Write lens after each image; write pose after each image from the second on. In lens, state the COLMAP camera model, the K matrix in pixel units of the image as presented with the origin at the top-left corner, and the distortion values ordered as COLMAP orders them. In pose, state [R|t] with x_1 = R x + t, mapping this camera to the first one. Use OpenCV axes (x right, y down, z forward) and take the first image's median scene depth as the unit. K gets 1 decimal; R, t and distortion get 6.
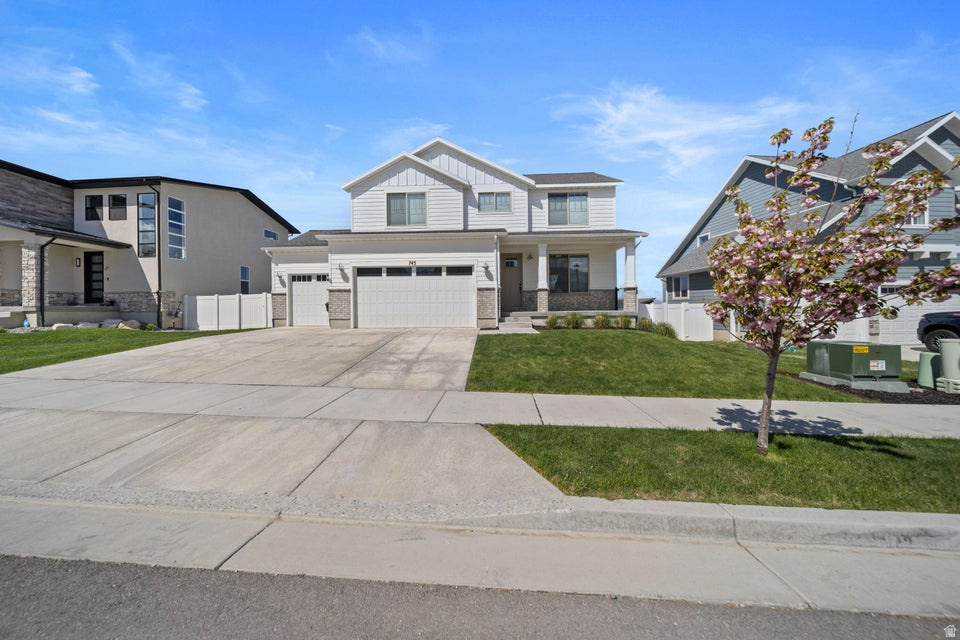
lens RADIAL K [[334.6, 0, 476.2], [0, 334.6, 310.5], [0, 0, 1]] dist [0.001031, 0.000105]
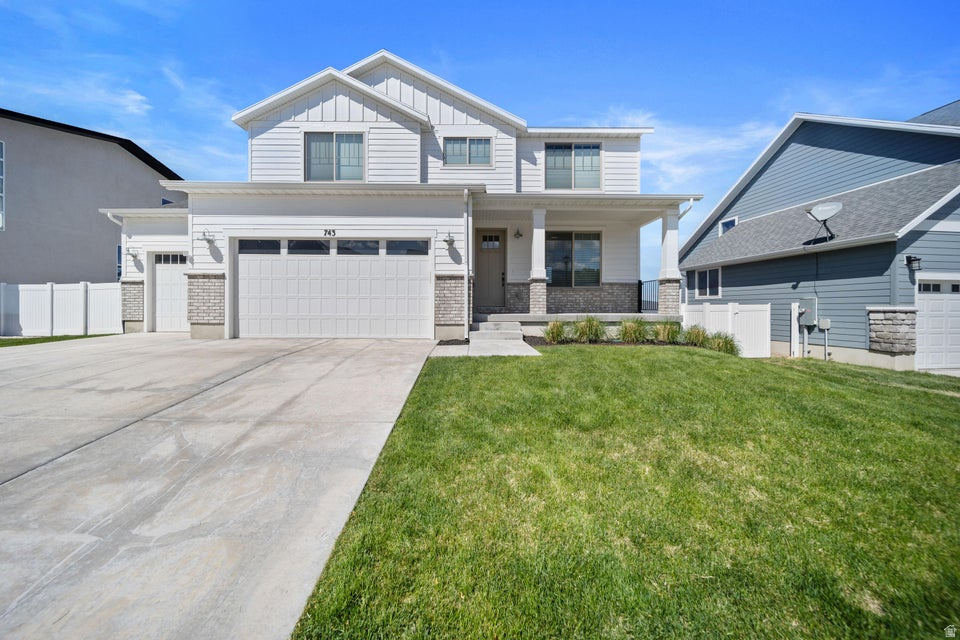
lens RADIAL K [[334.6, 0, 476.2], [0, 334.6, 310.5], [0, 0, 1]] dist [0.001031, 0.000105]
pose [[0.998021, 0.010463, 0.062007, 0.034526], [-0.010707, 0.999936, 0.003612, -0.004297], [-0.061966, -0.004269, 0.998069, 0.323569]]
